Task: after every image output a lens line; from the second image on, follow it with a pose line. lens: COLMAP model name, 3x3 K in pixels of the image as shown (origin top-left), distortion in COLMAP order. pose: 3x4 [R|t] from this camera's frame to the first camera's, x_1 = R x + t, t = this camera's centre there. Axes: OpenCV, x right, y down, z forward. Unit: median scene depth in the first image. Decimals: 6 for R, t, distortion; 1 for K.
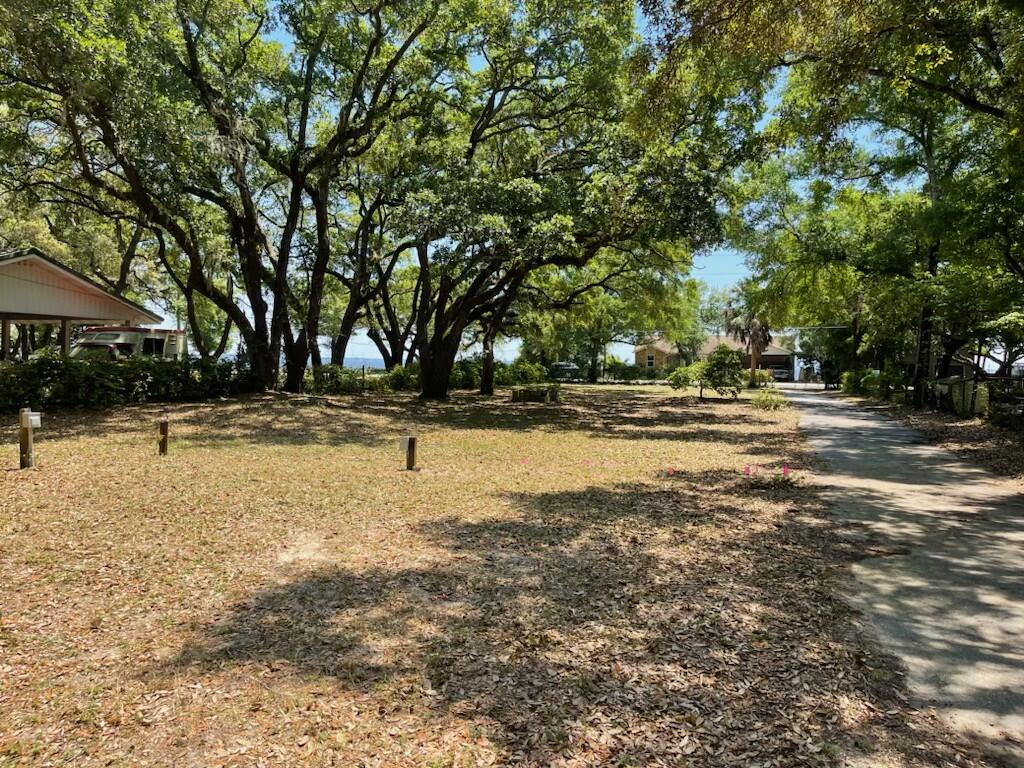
lens RADIAL K [[751.1, 0, 510.3], [0, 751.1, 380.5], [0, 0, 1]] dist [0.005778, 0.000607]
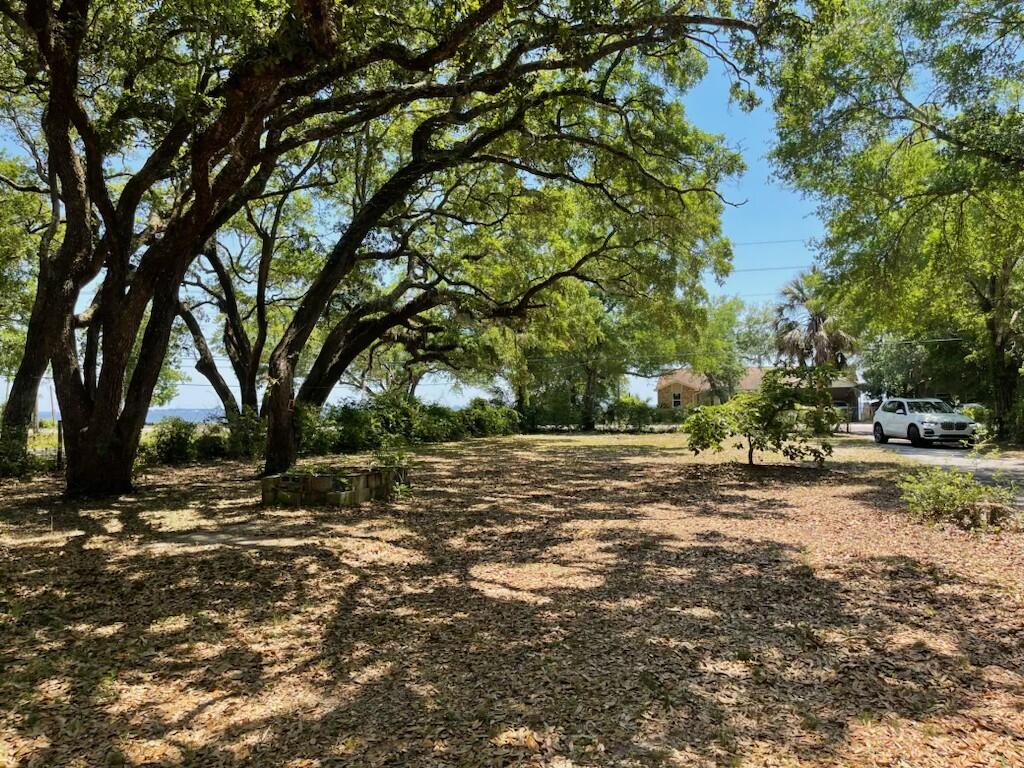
lens RADIAL K [[751.1, 0, 514.9], [0, 751.1, 387.3], [0, 0, 1]] dist [0.005778, 0.000607]
pose [[0.998845, -0.028649, -0.038580, 0.071849], [0.026643, 0.998316, -0.051527, -0.004352], [0.039991, 0.050440, 0.997926, 0.299007]]
